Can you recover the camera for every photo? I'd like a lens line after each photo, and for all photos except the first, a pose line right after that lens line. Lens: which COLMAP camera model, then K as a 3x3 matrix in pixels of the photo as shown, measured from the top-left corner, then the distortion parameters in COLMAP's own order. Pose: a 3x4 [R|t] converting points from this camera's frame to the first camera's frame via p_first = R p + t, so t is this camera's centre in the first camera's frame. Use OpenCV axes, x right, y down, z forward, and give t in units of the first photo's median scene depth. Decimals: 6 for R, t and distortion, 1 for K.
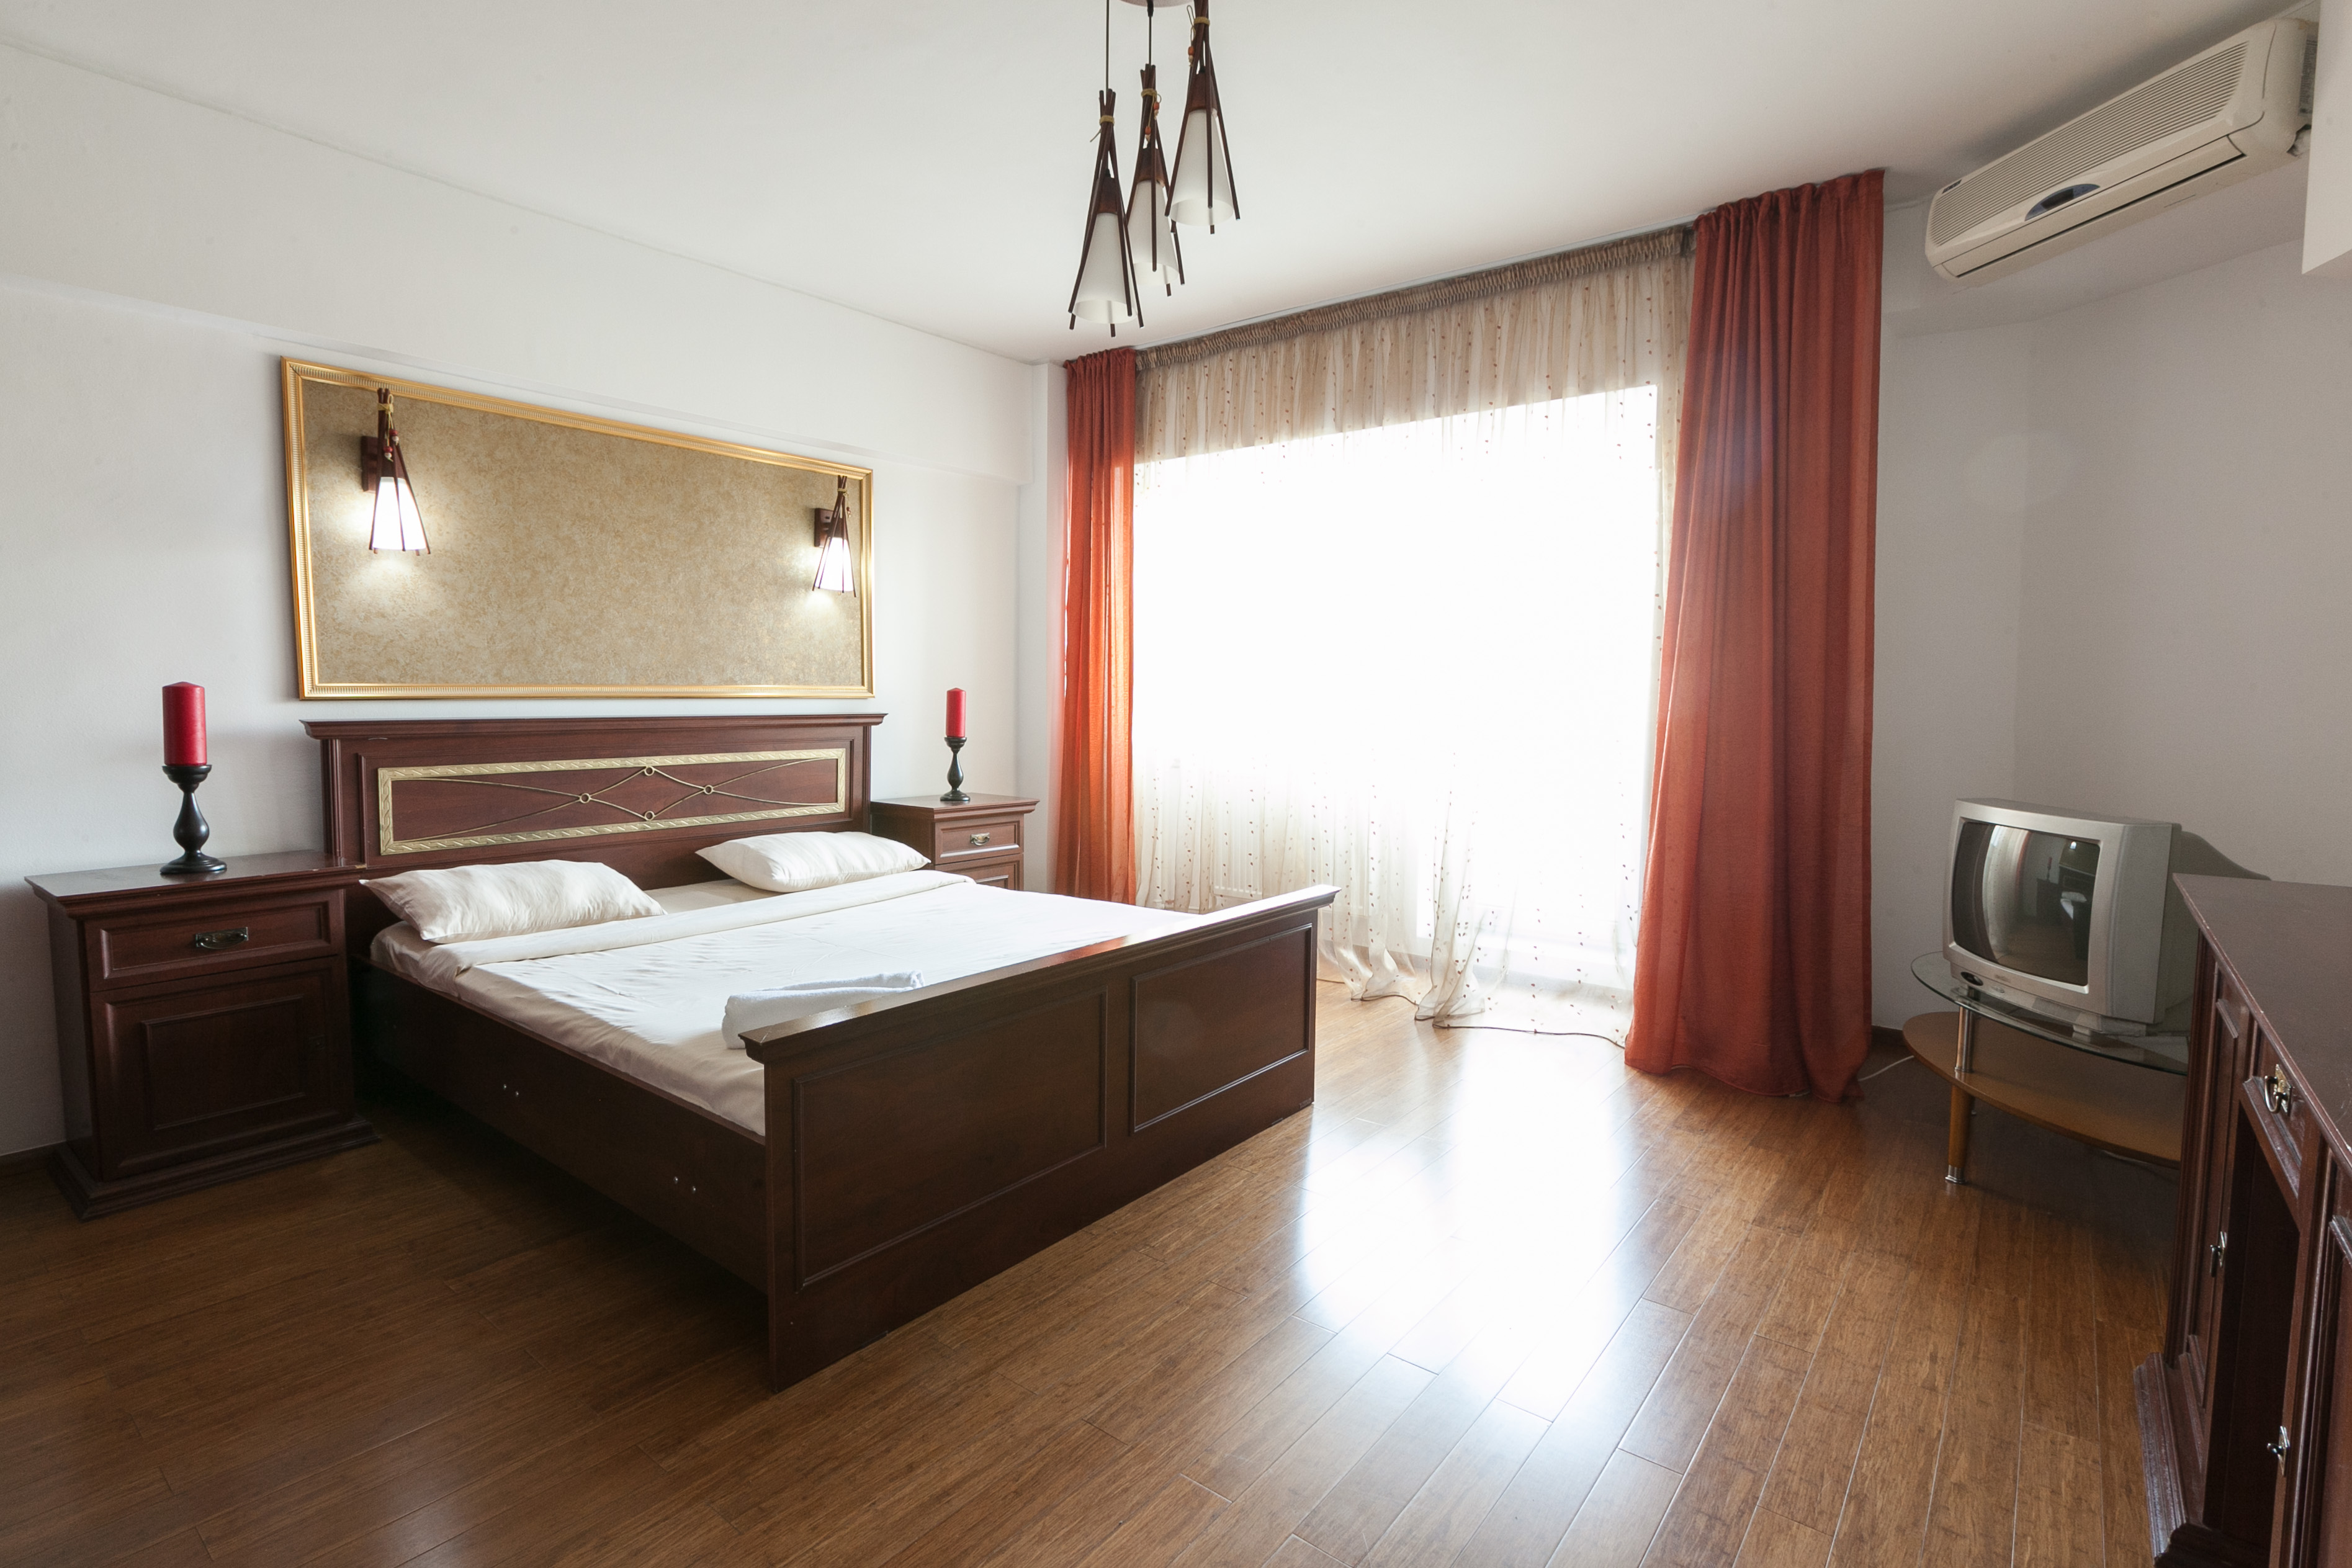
lens RADIAL K [[1128.2, 0, 1177.4], [0, 1128.2, 778.6], [0, 0, 1]] dist [0.000544, -0.000069]
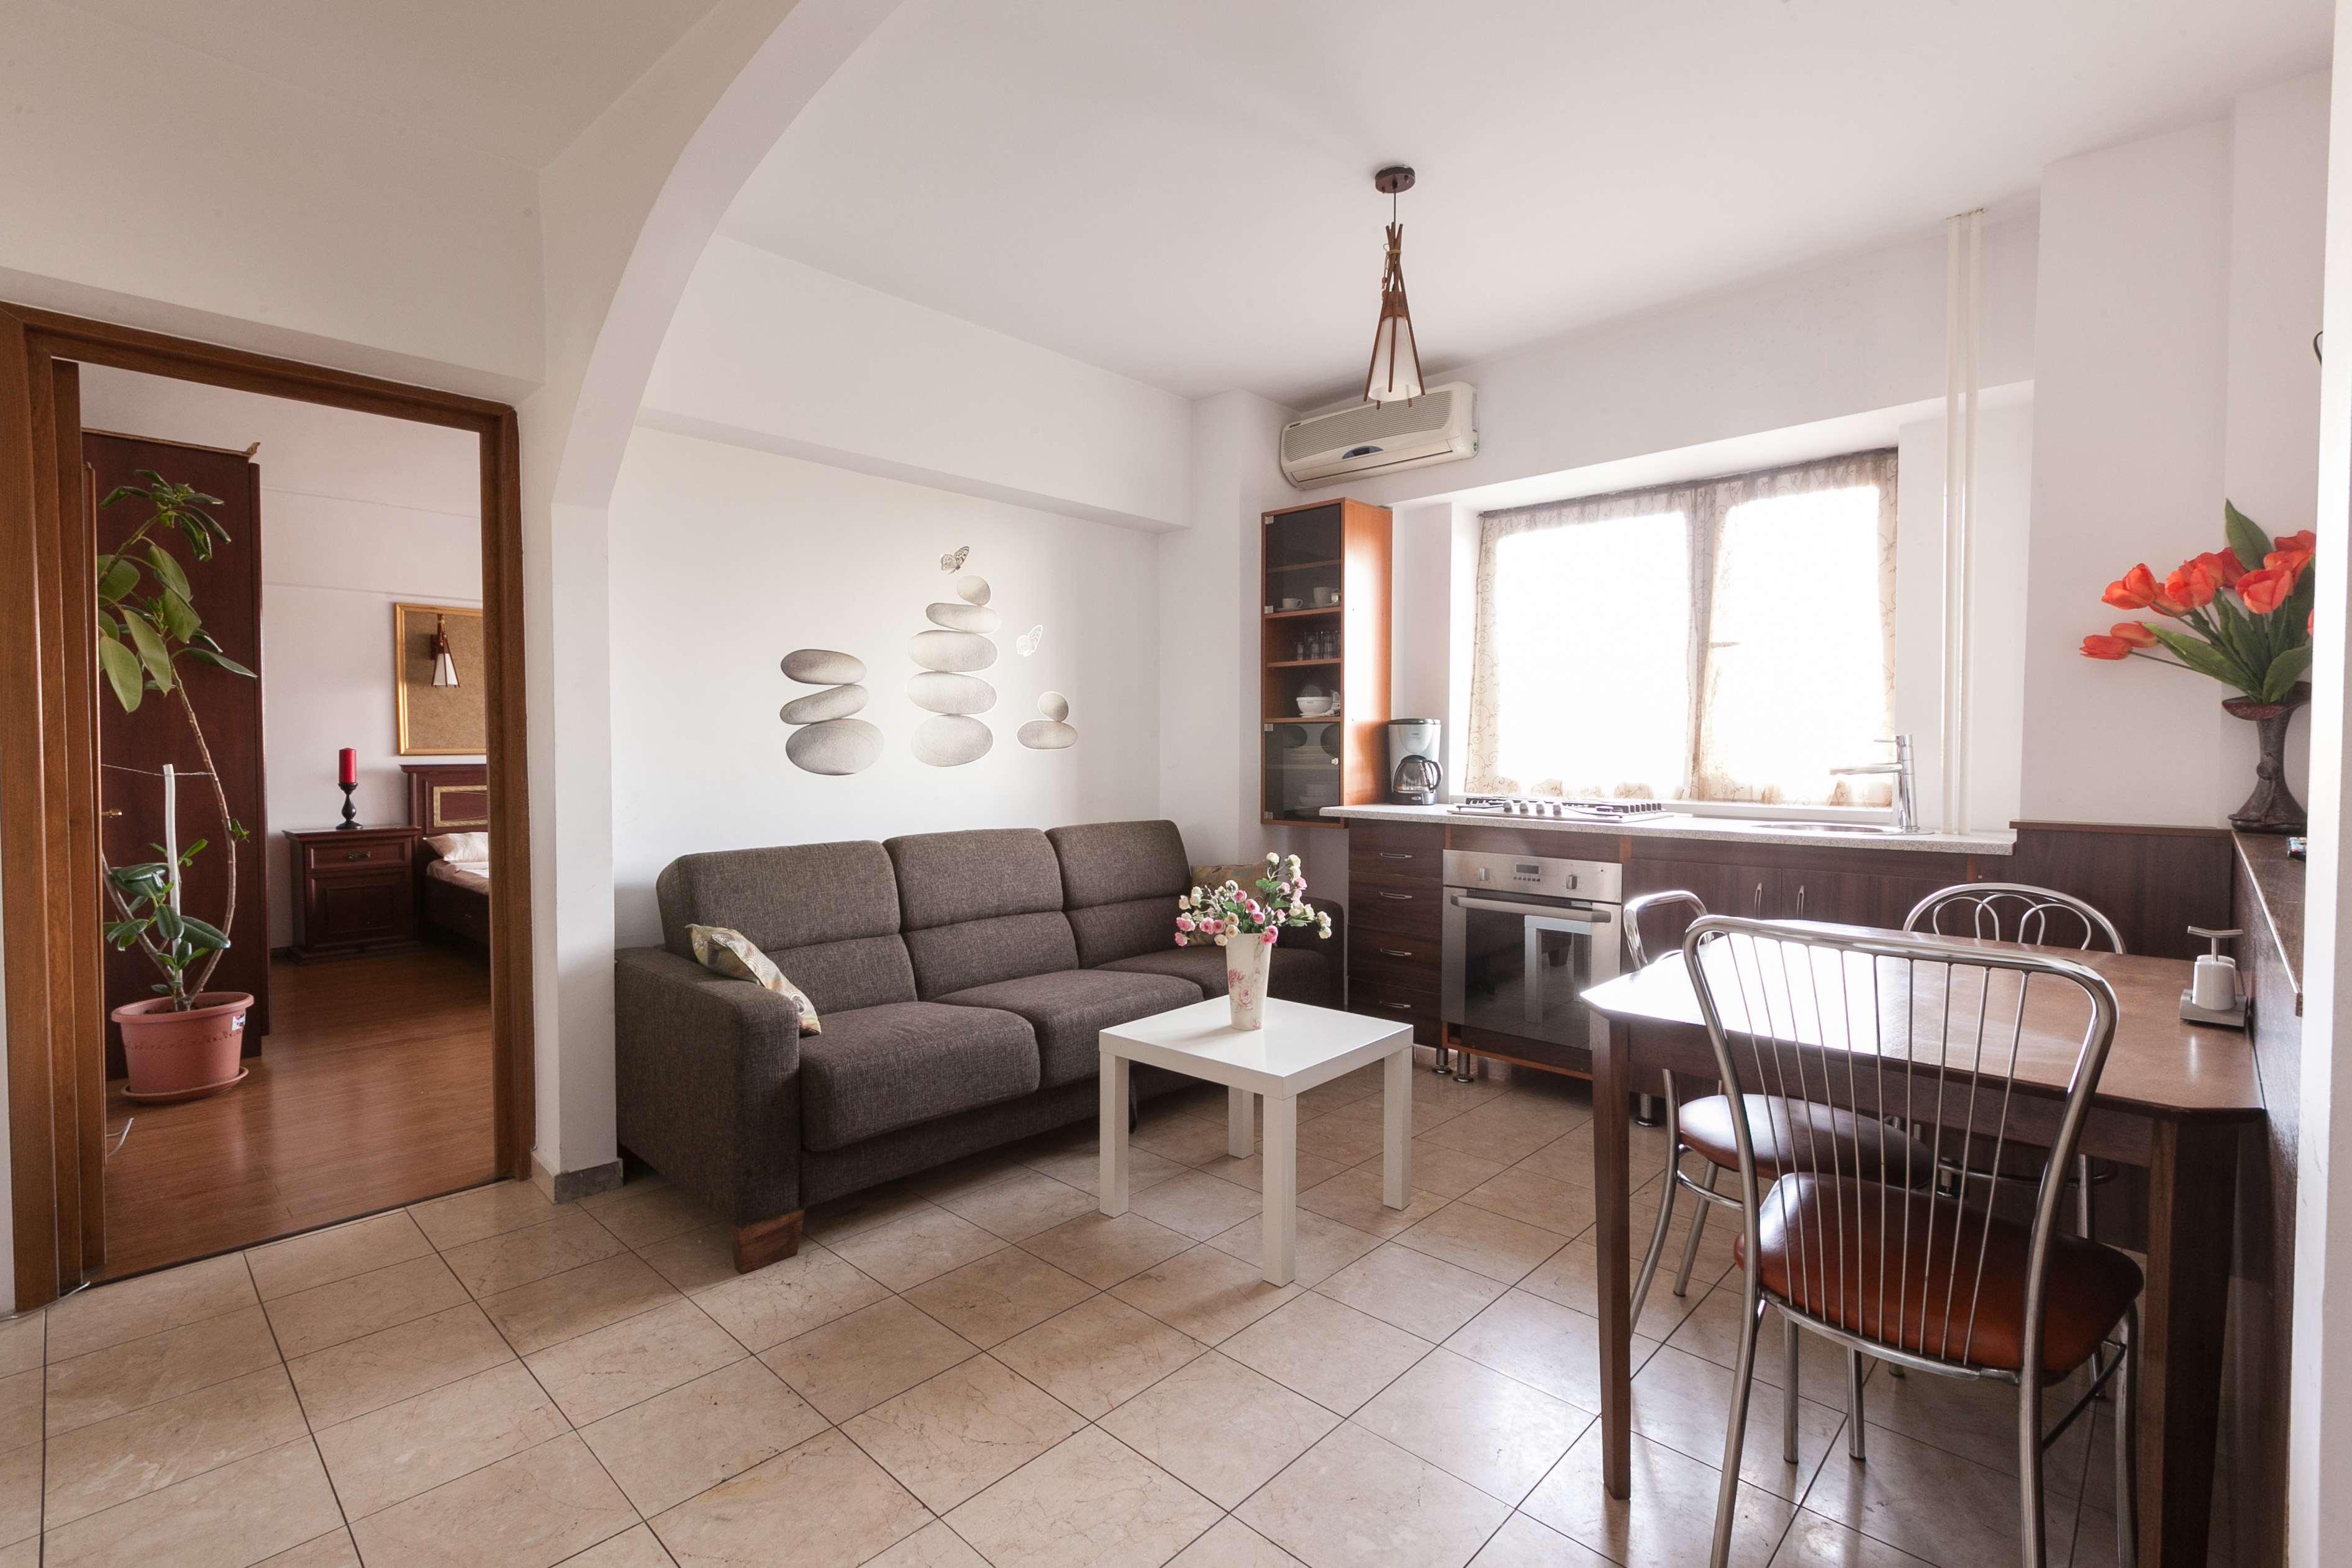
lens RADIAL K [[1071.2, 0, 1169.3], [0, 1071.2, 778.0], [0, 0, 1]] dist [0.005929, 0.000519]
pose [[0.994945, -0.012610, -0.099627, 0.887775], [0.007347, 0.998566, -0.053025, 0.092769], [0.100153, 0.052025, 0.993611, -0.893056]]
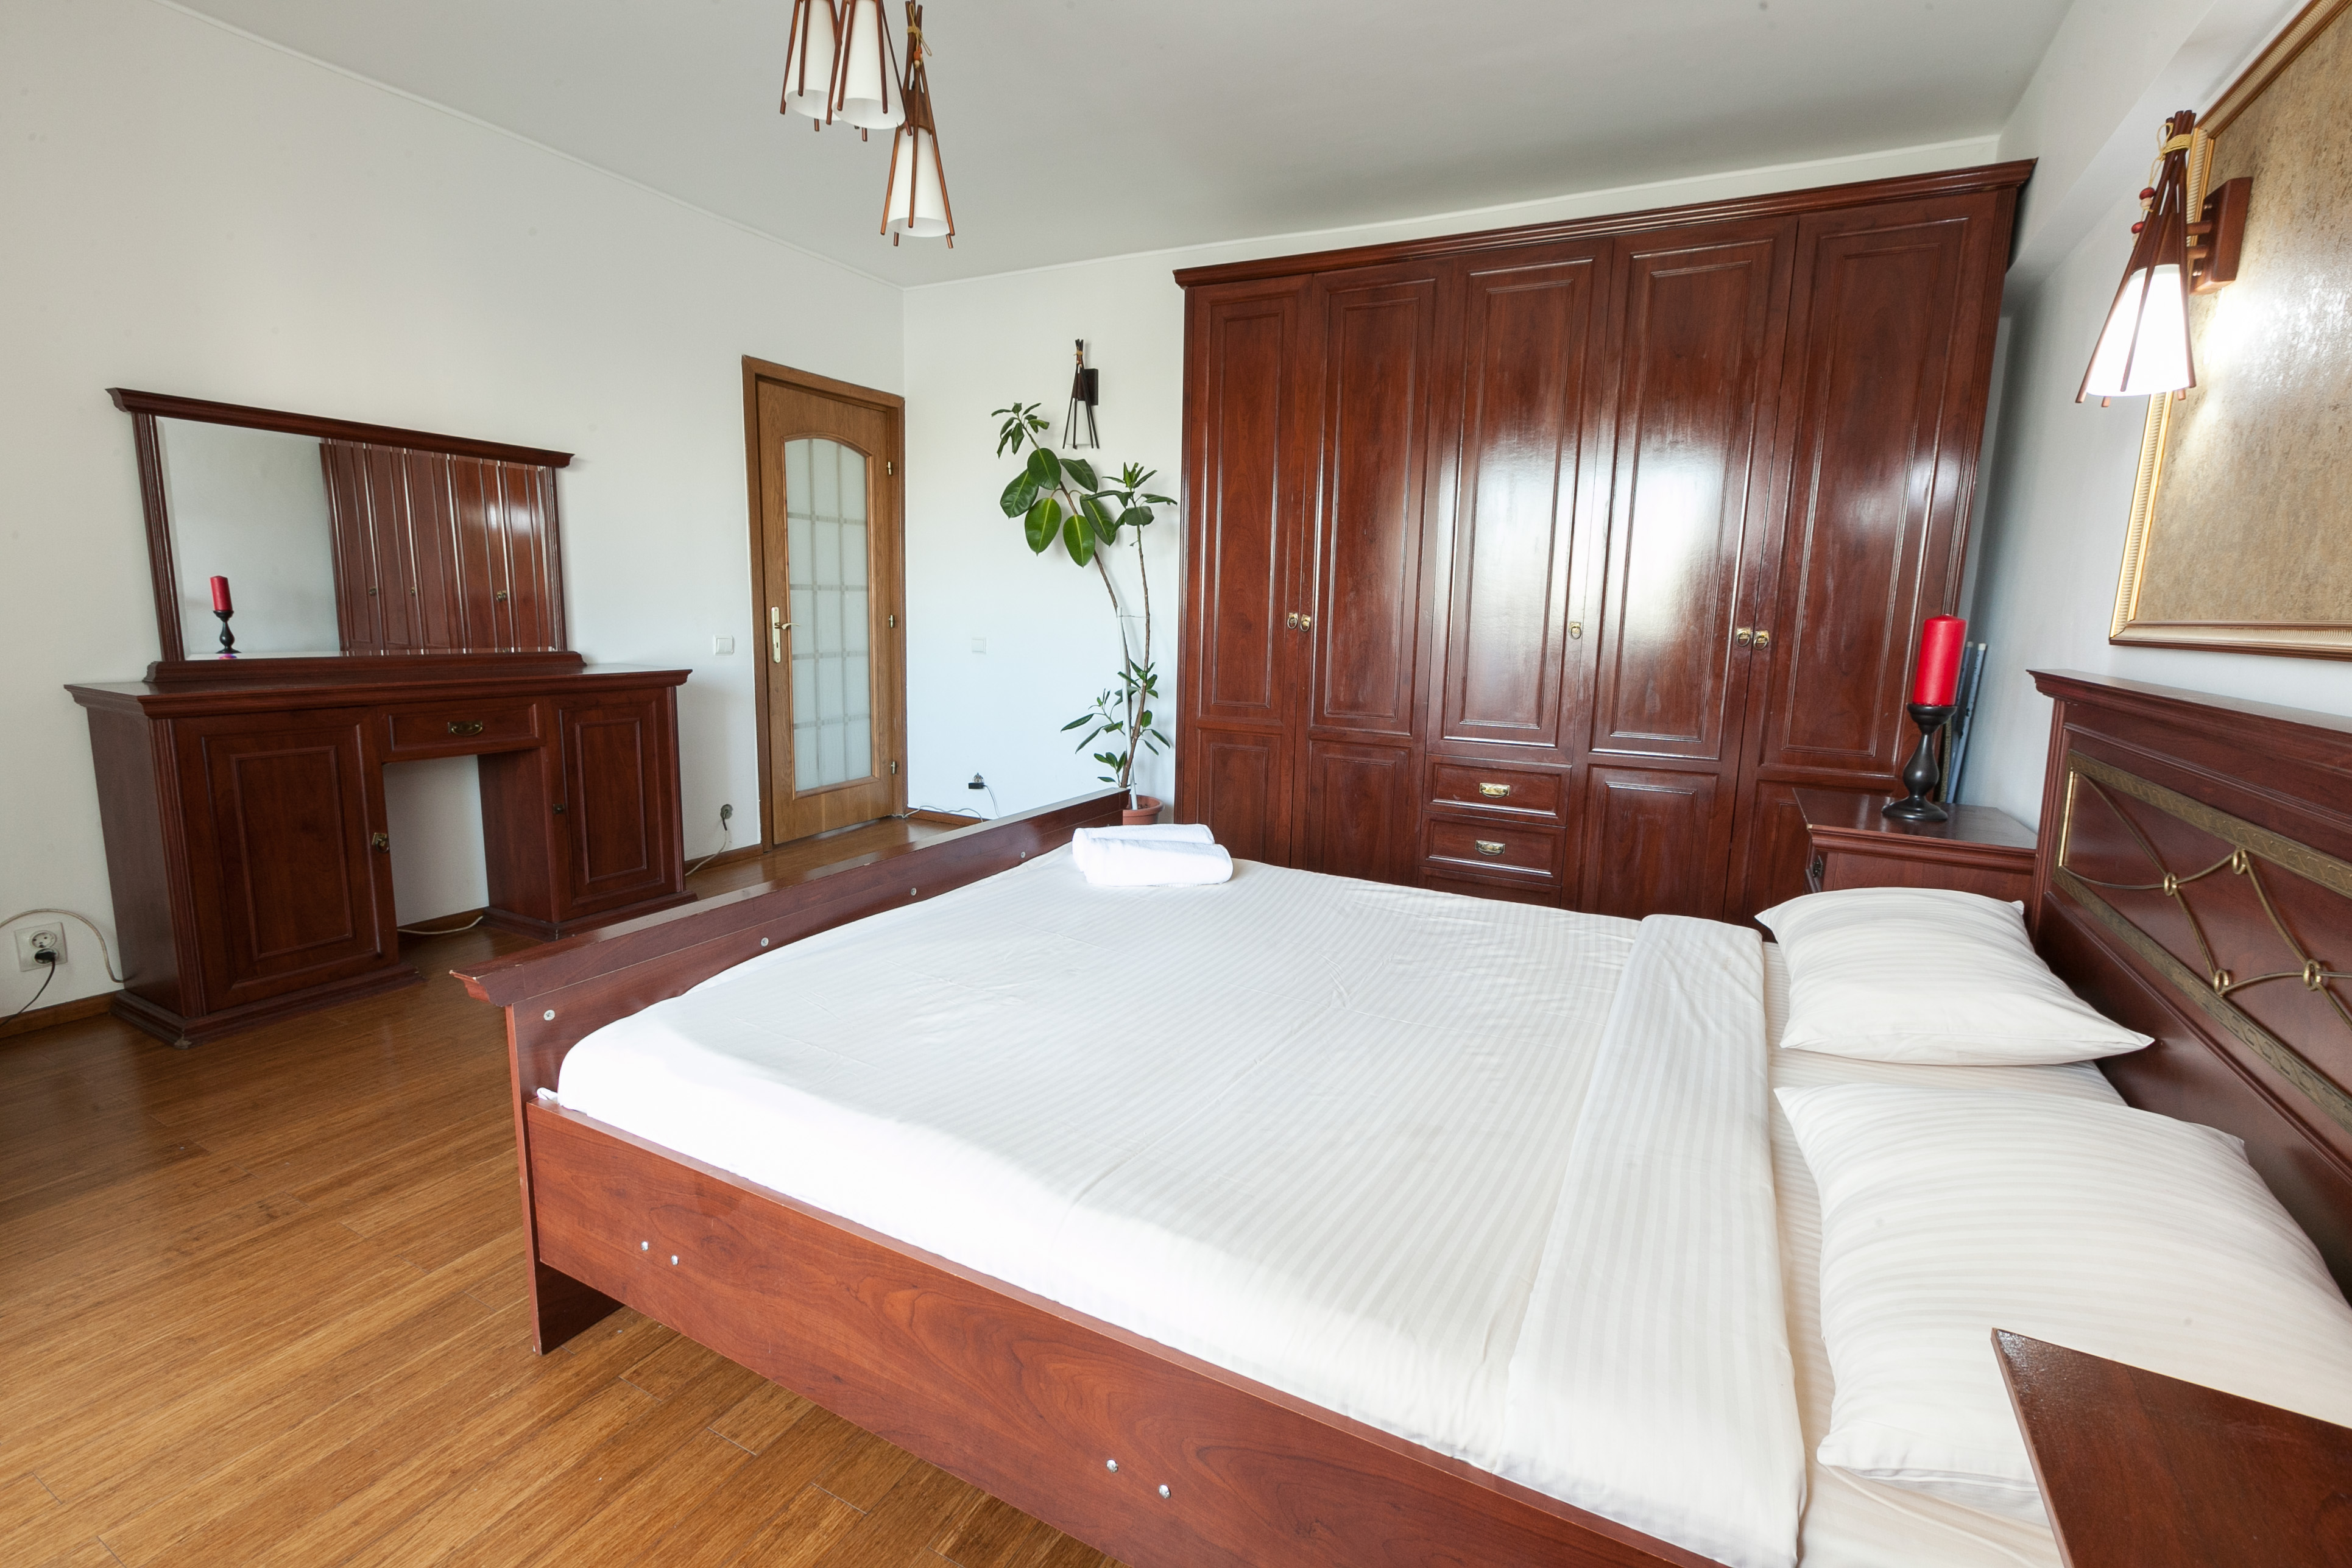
lens RADIAL K [[1071.2, 0, 1174.7], [0, 1071.2, 770.0], [0, 0, 1]] dist [0.005929, 0.000519]
pose [[-0.985800, -0.015579, -0.167201, -0.100840], [-0.056484, 0.968432, 0.242793, -0.116257], [0.158141, 0.248789, -0.955560, 1.492056]]
